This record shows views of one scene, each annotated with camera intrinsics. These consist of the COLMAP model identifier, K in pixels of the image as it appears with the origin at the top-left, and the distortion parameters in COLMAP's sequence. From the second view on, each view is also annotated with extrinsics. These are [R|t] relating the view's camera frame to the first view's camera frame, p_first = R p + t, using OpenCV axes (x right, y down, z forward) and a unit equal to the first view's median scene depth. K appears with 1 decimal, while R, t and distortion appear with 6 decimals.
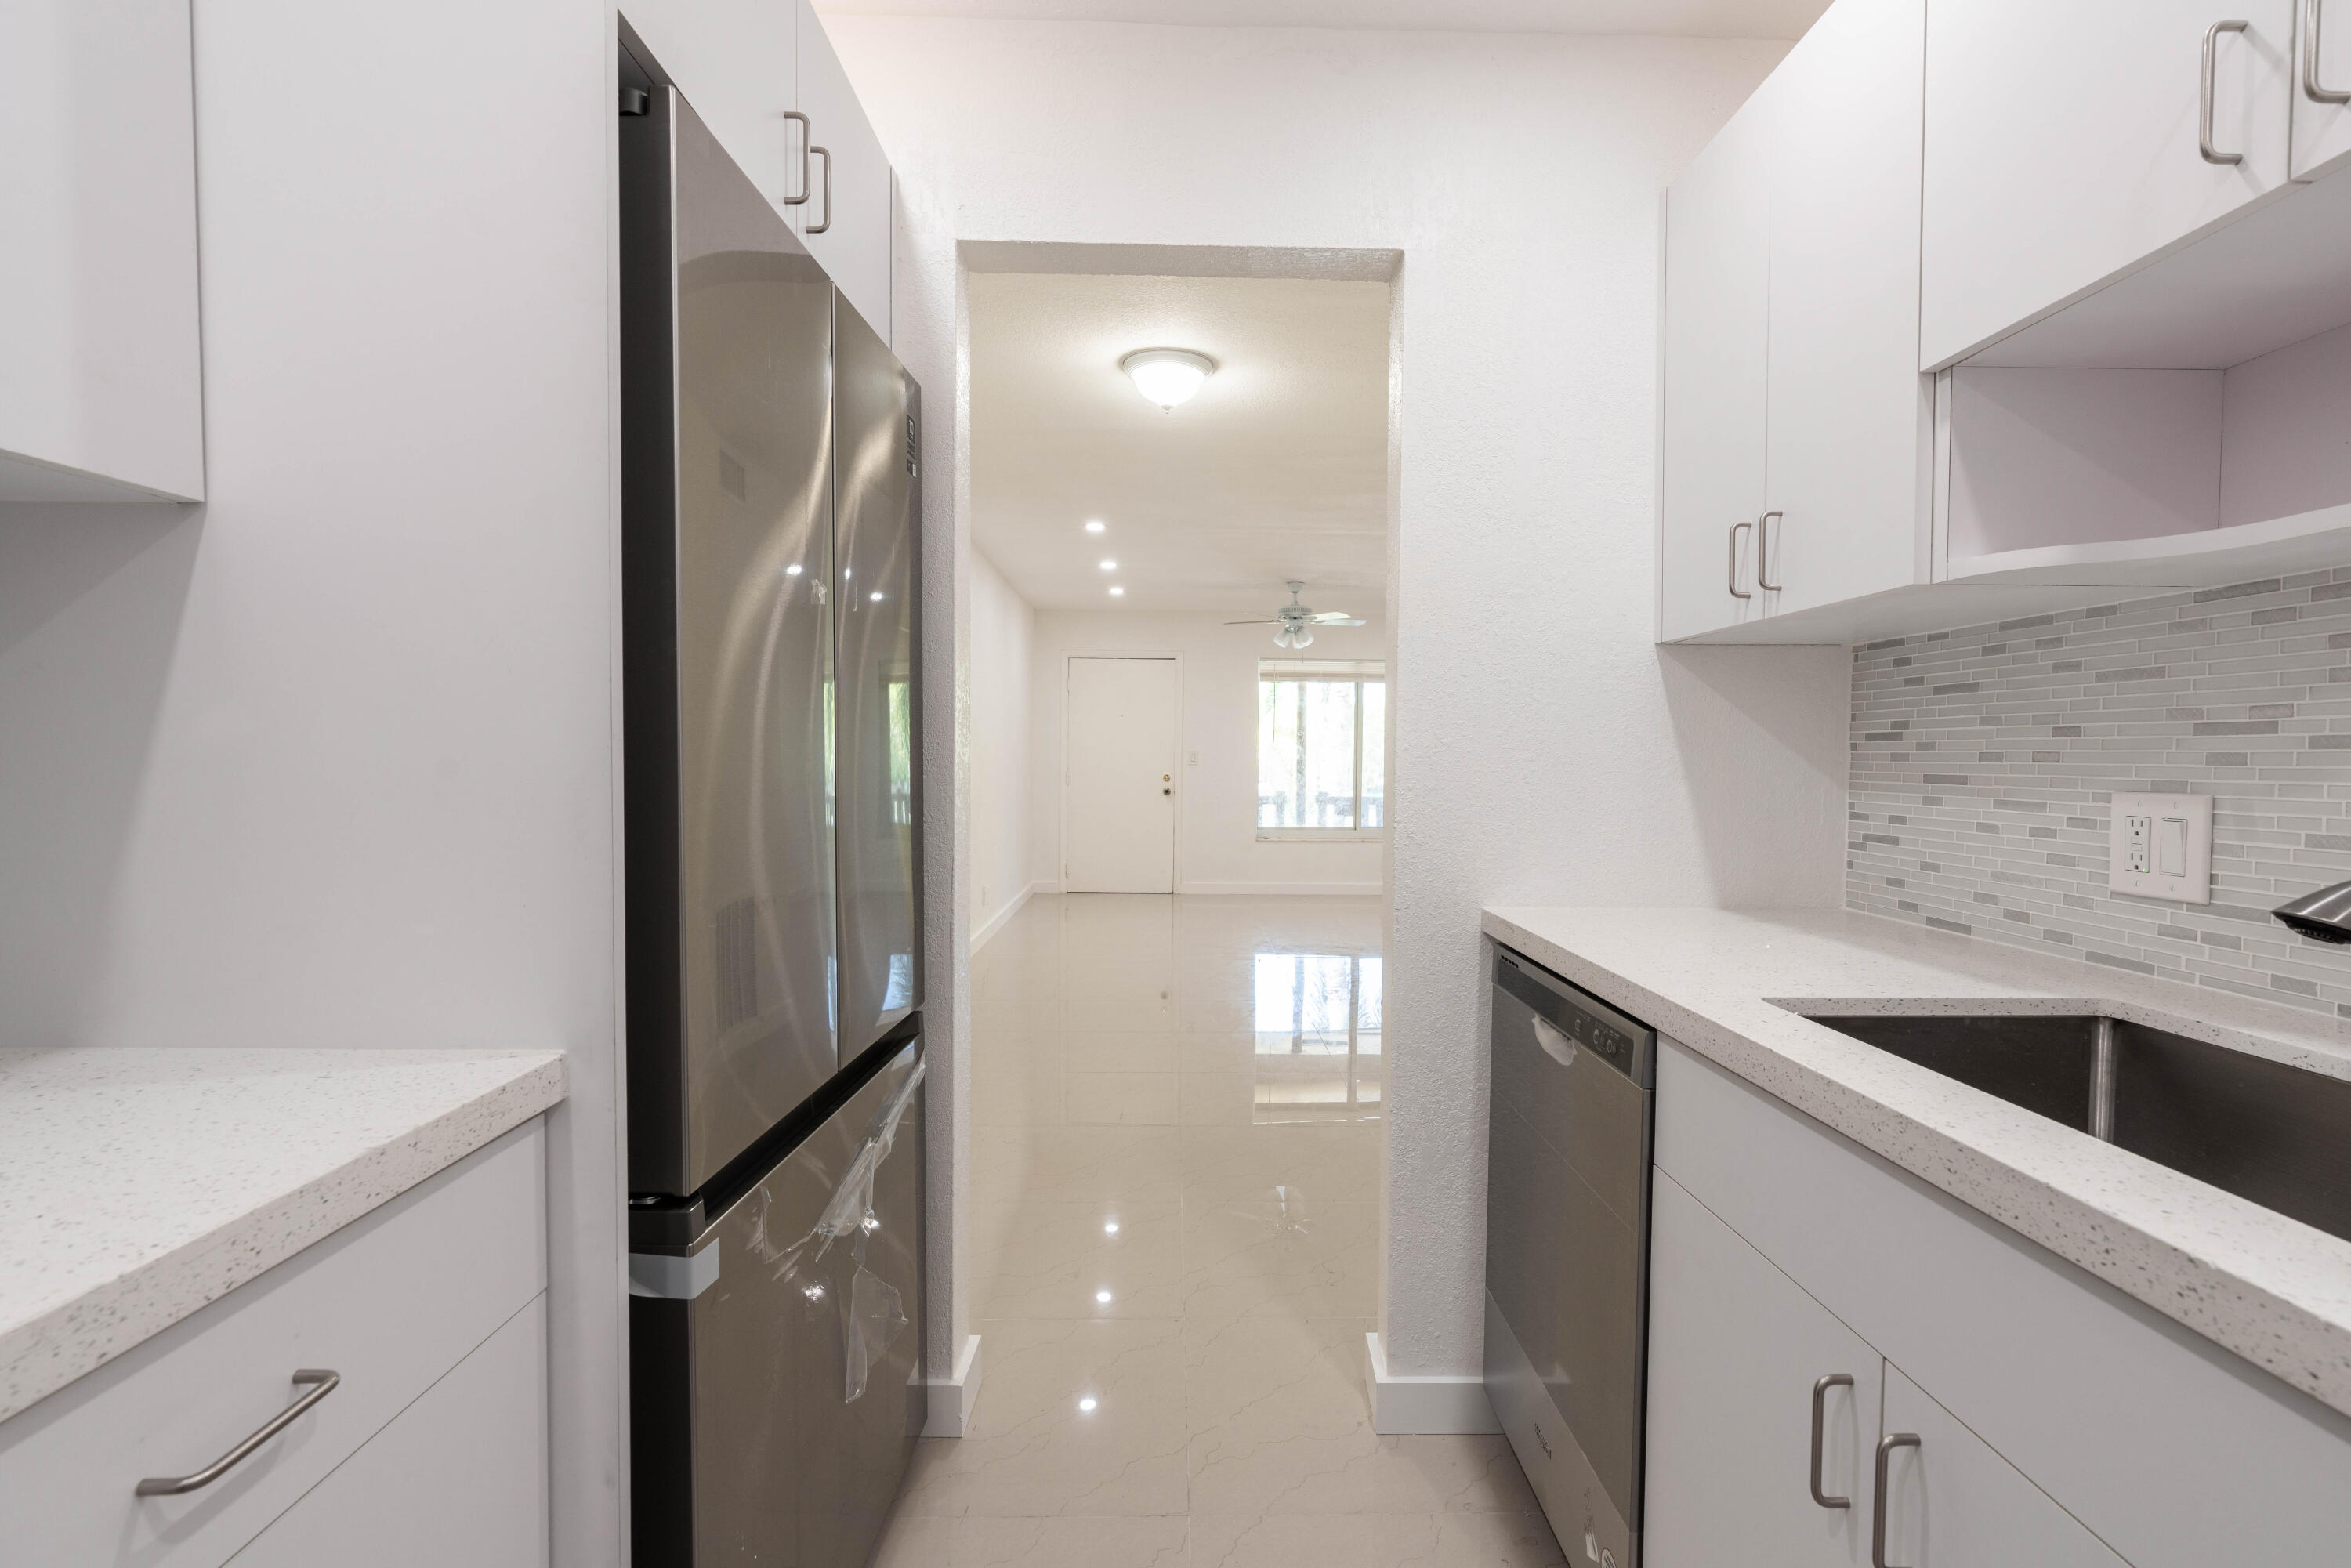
lens RADIAL K [[1112.0, 0, 1175.5], [0, 1112.0, 784.0], [0, 0, 1]] dist [-0.000083, 0.000117]
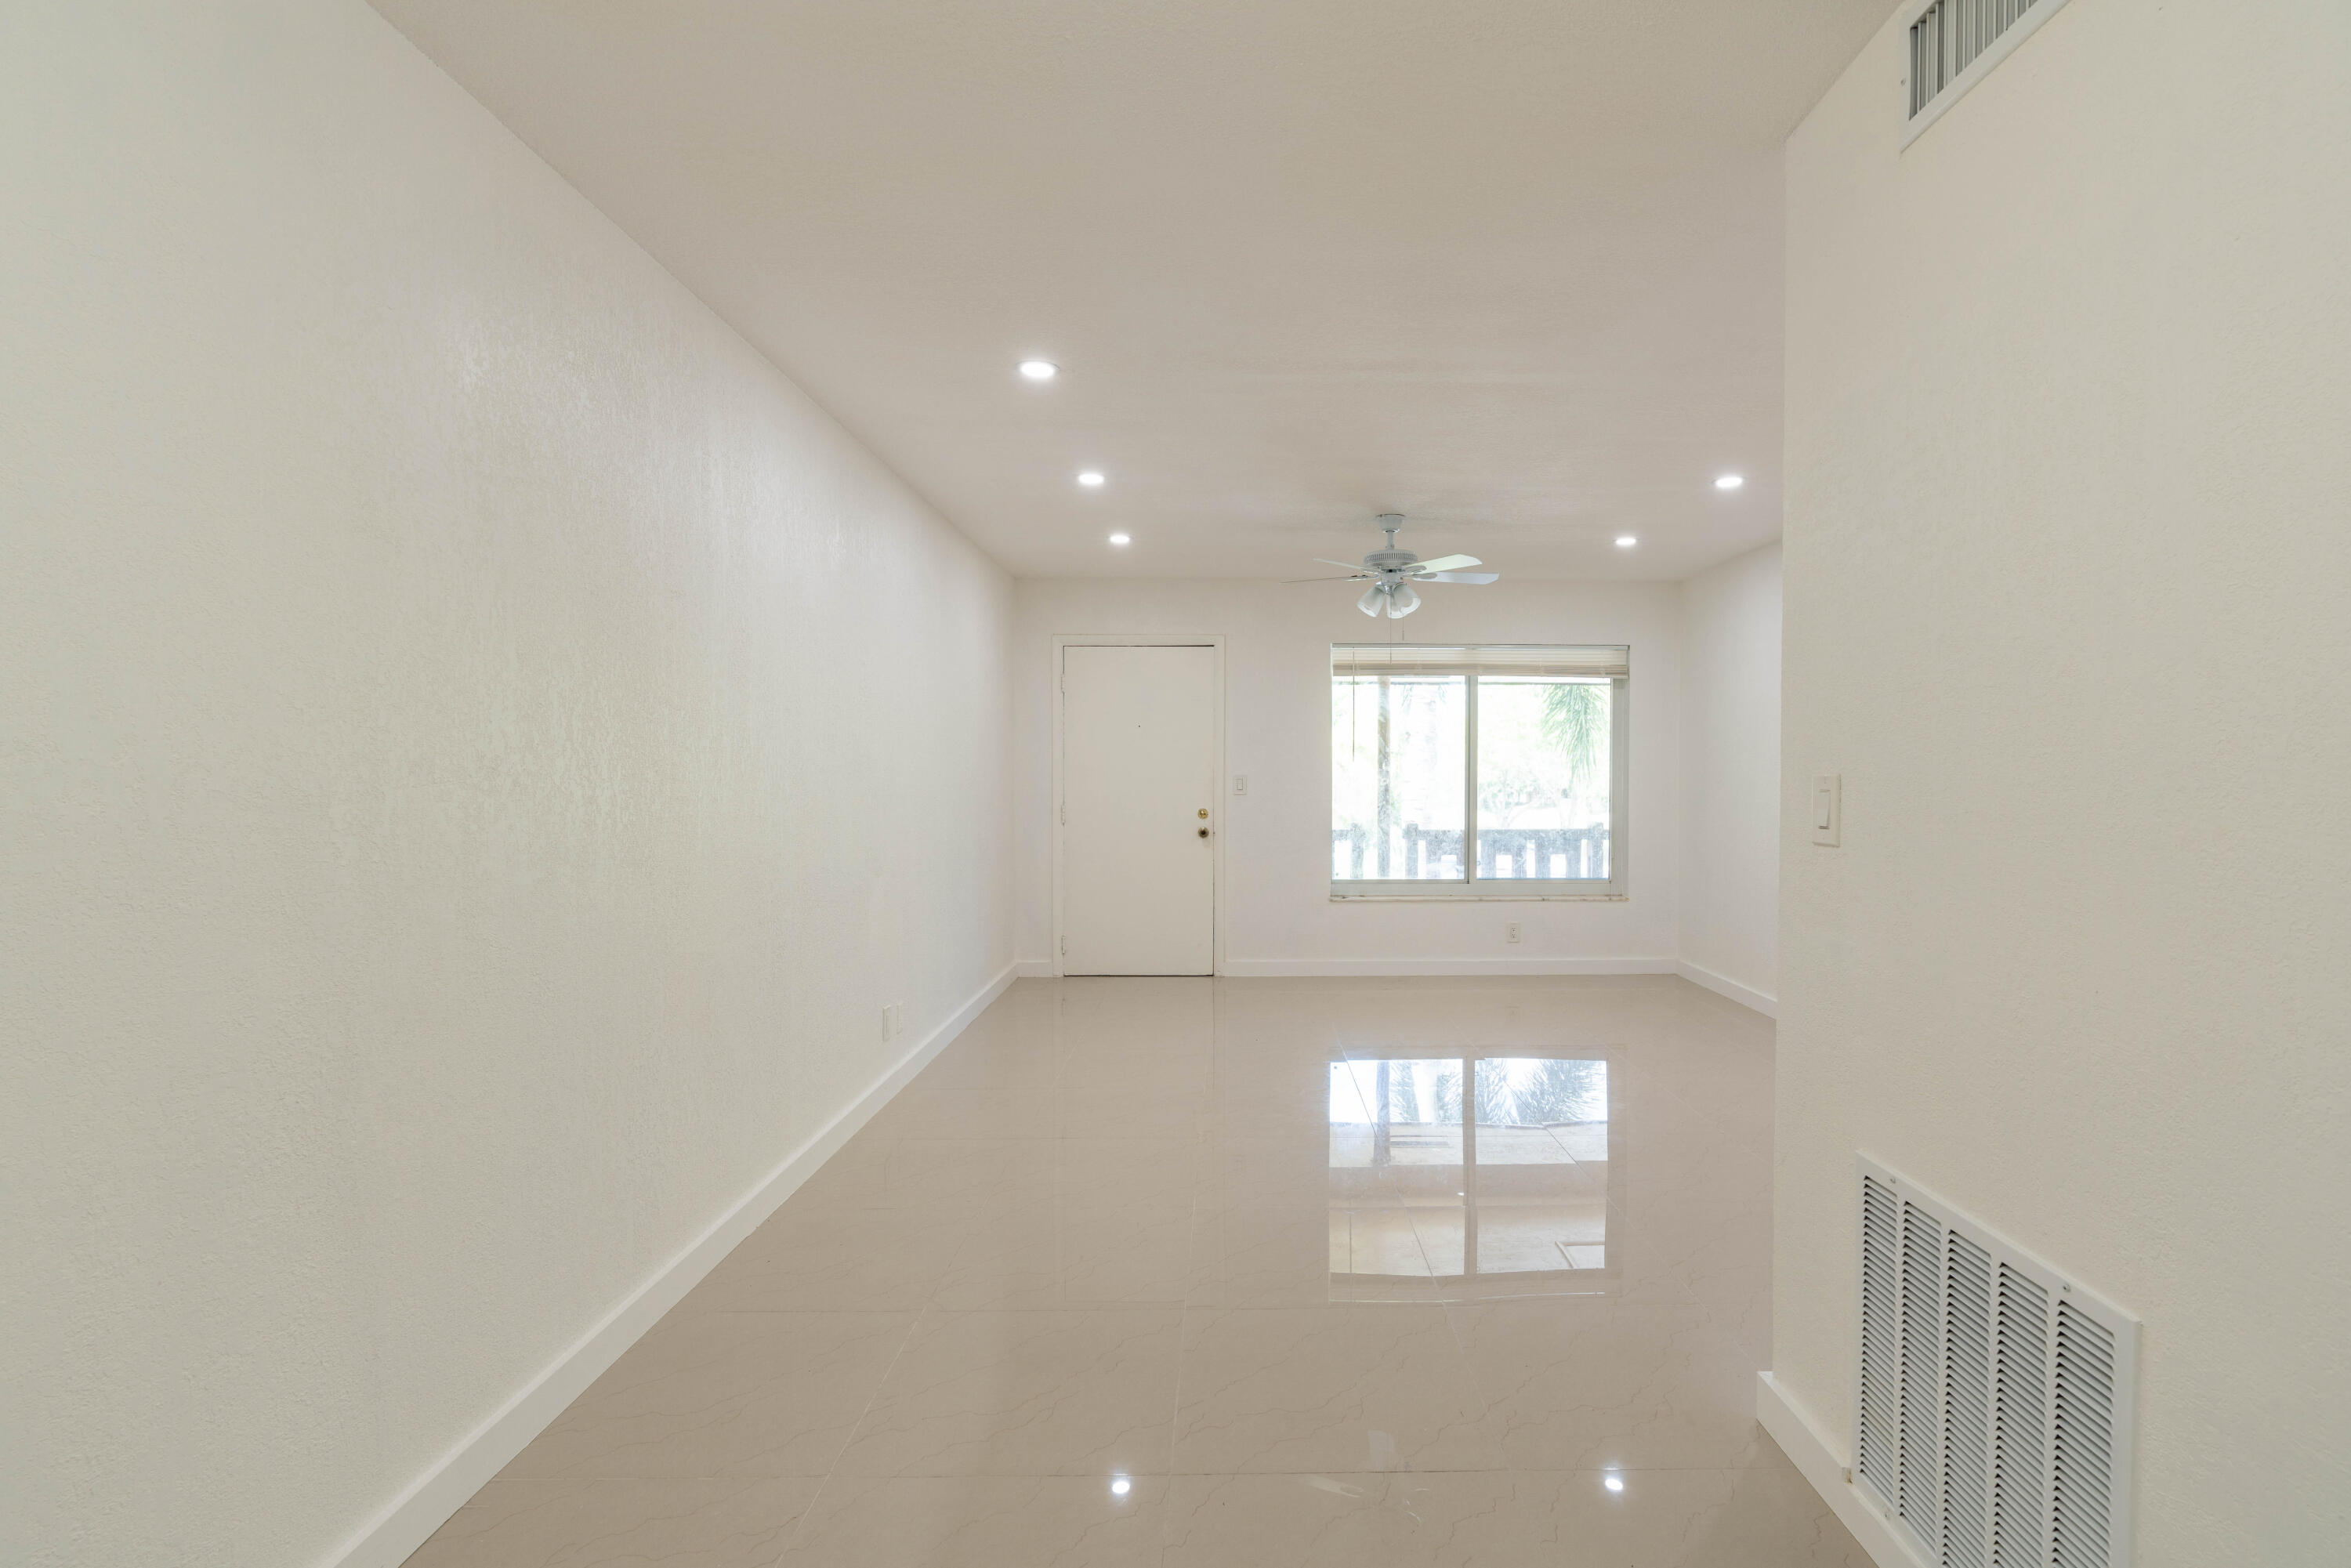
lens RADIAL K [[1084.3, 0, 1241.7], [0, 1084.3, 785.0], [0, 0, 1]] dist [0.000724, -0.000093]
pose [[0.999949, -0.009477, 0.003411, 0.014634], [0.009525, 0.999850, -0.014457, -0.013402], [-0.003273, 0.014489, 0.999890, 0.308687]]
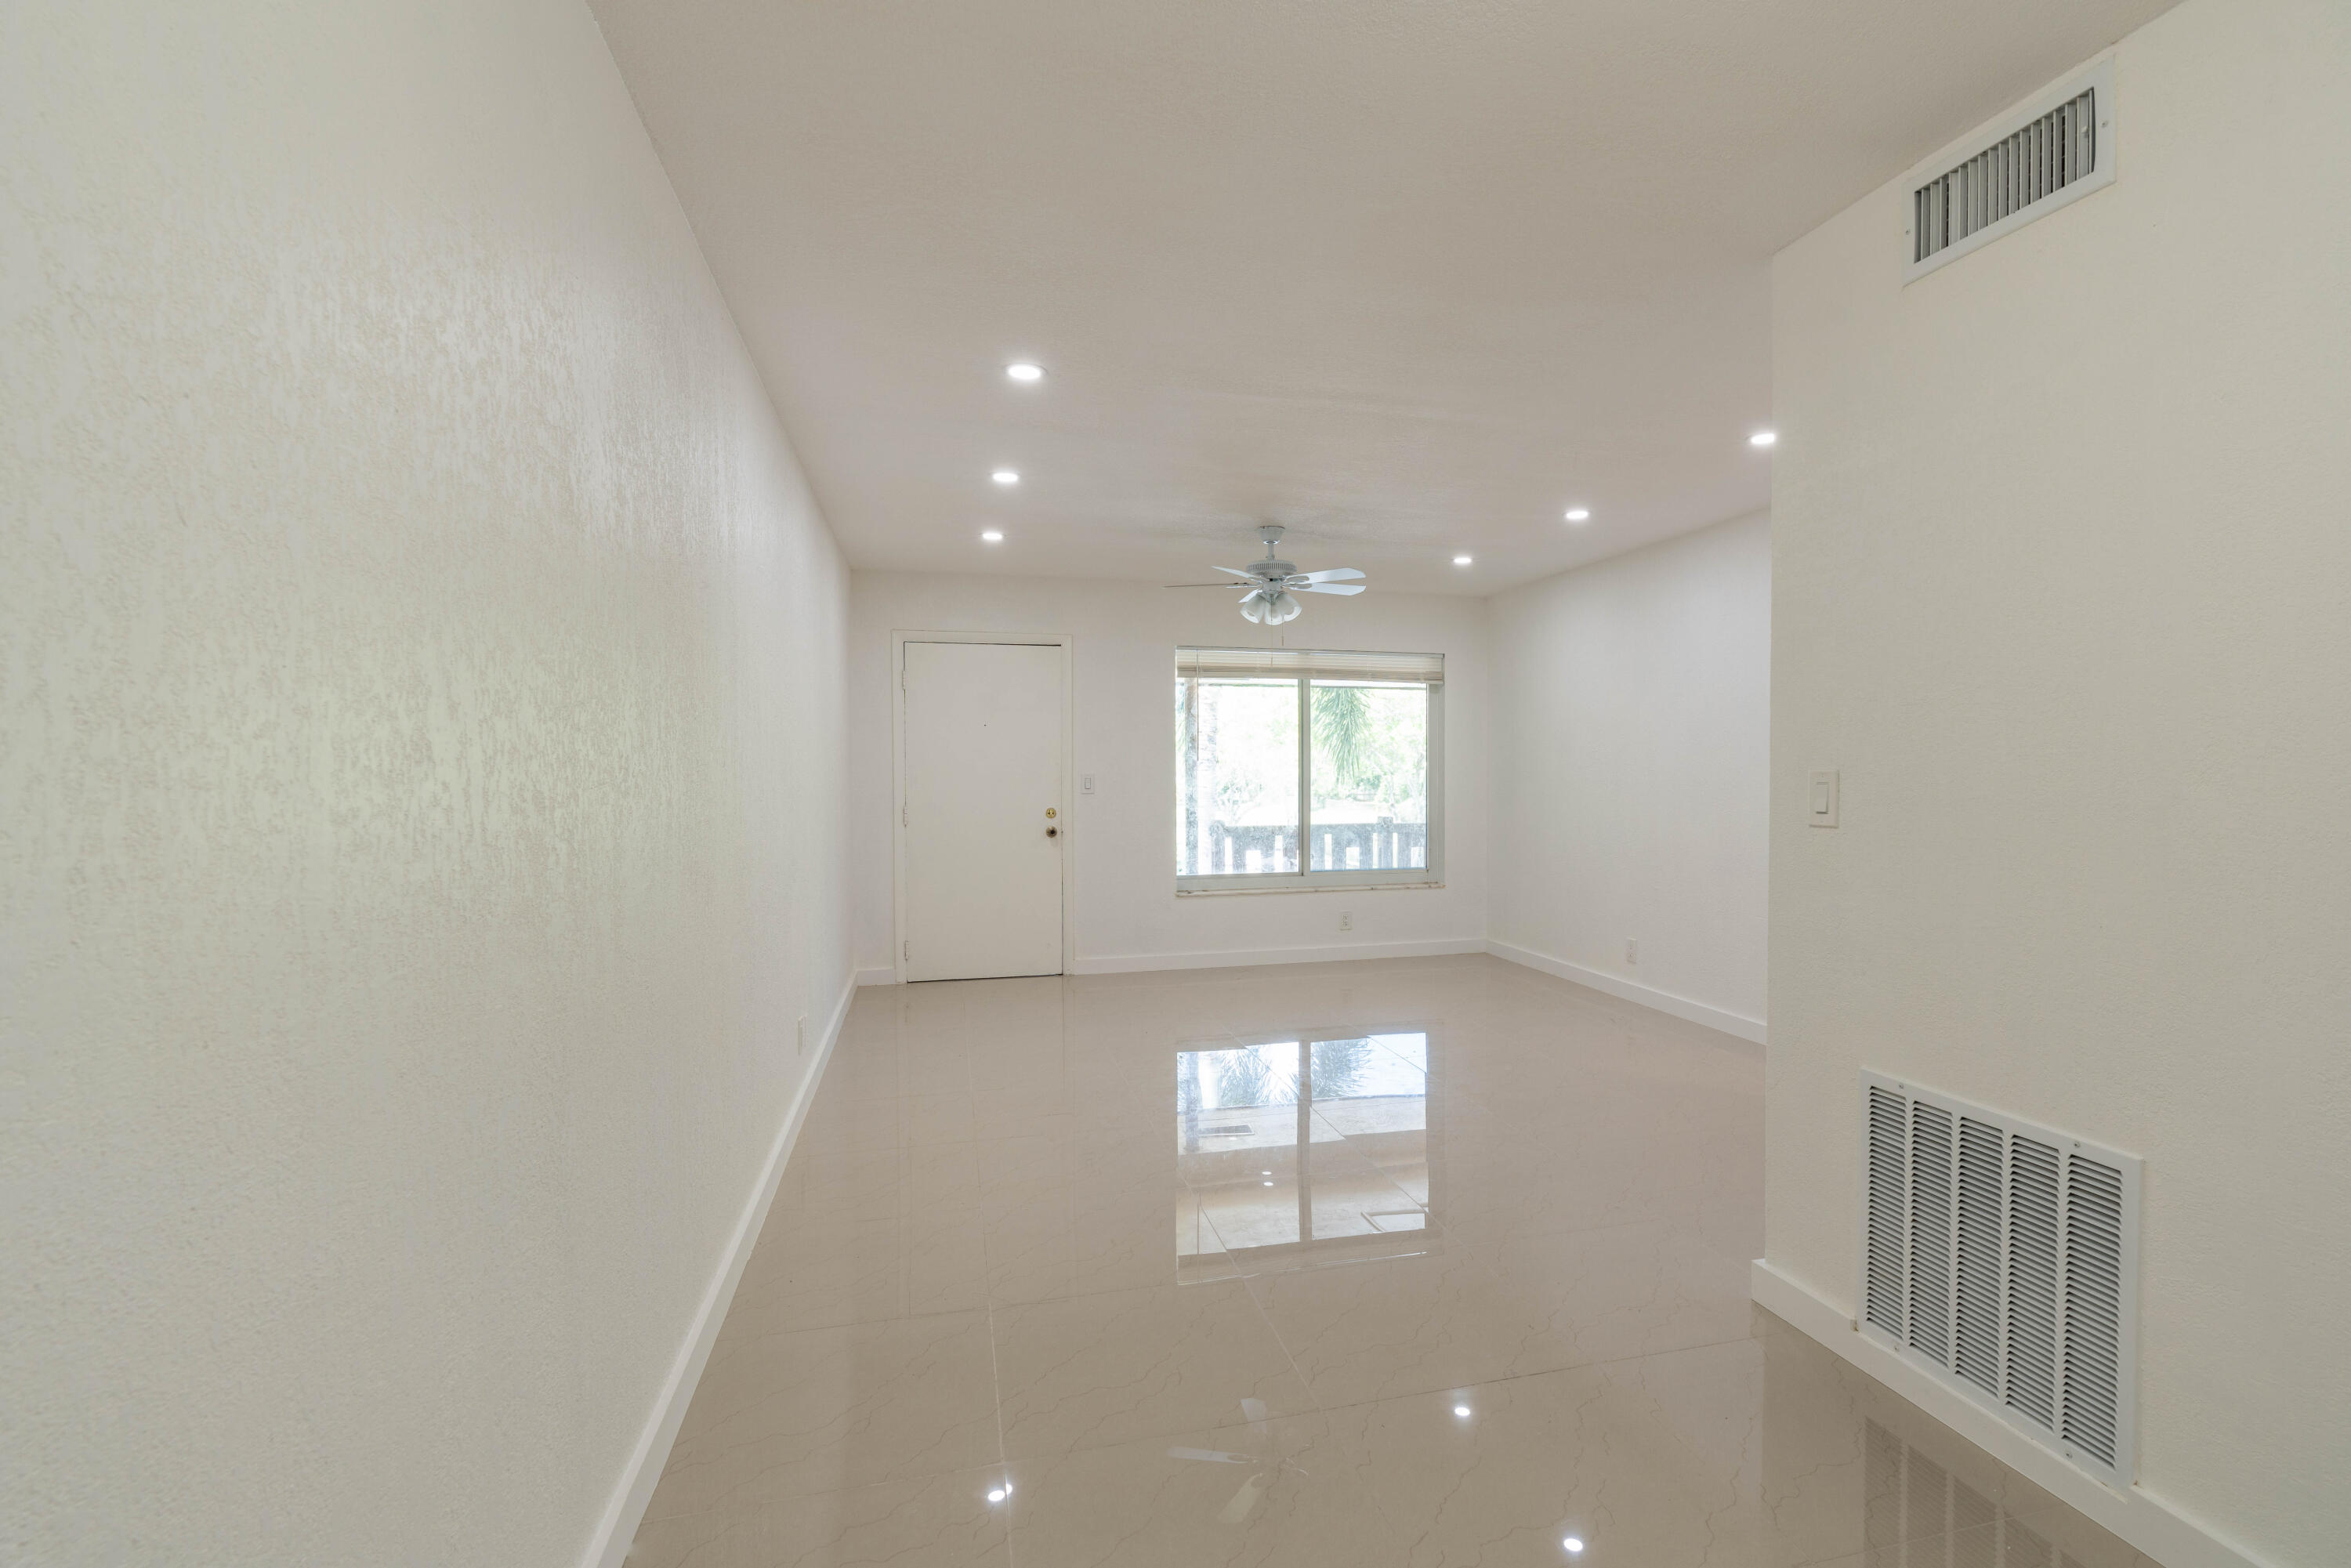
lens RADIAL K [[1097.1, 0, 1215.6], [0, 1097.1, 783.2], [0, 0, 1]] dist [0.000138, 0.000285]
pose [[0.969770, -0.016035, 0.243492, -0.076188], [0.019545, 0.999737, -0.012003, -0.013926], [-0.243236, 0.016399, 0.969829, 0.296947]]
